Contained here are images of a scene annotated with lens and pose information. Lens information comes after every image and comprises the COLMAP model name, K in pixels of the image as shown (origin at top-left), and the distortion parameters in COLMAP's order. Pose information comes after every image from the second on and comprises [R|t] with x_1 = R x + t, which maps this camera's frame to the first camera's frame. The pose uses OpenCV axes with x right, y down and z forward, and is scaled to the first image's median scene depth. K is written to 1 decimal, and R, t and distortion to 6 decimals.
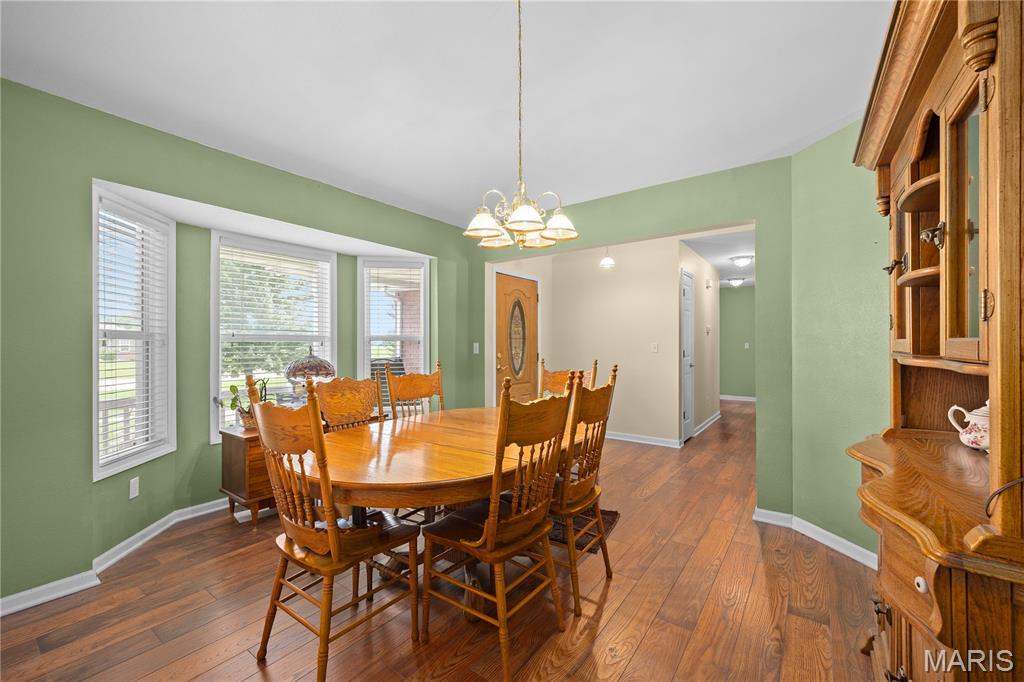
lens RADIAL K [[415.8, 0, 511.7], [0, 415.8, 343.2], [0, 0, 1]] dist [0.000230, 0.000006]
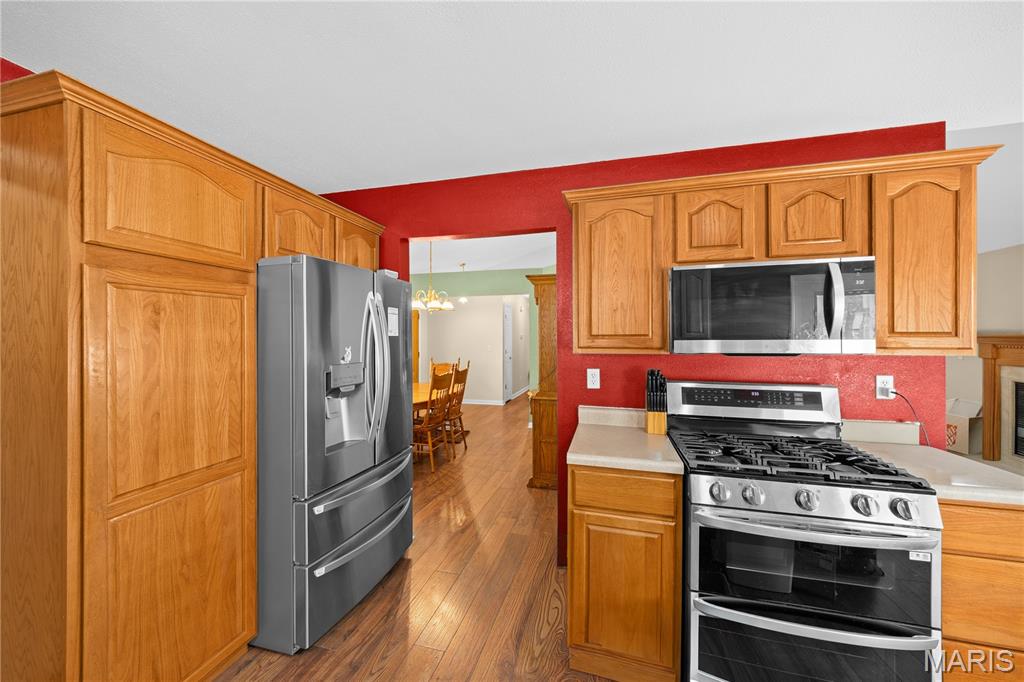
lens RADIAL K [[397.2, 0, 508.3], [0, 397.2, 338.0], [0, 0, 1]] dist [0.000613, -0.000043]
pose [[0.937322, -0.005456, 0.348422, -0.367655], [0.003408, 0.999973, 0.006490, -0.100672], [-0.348448, -0.004896, 0.937315, -1.346425]]
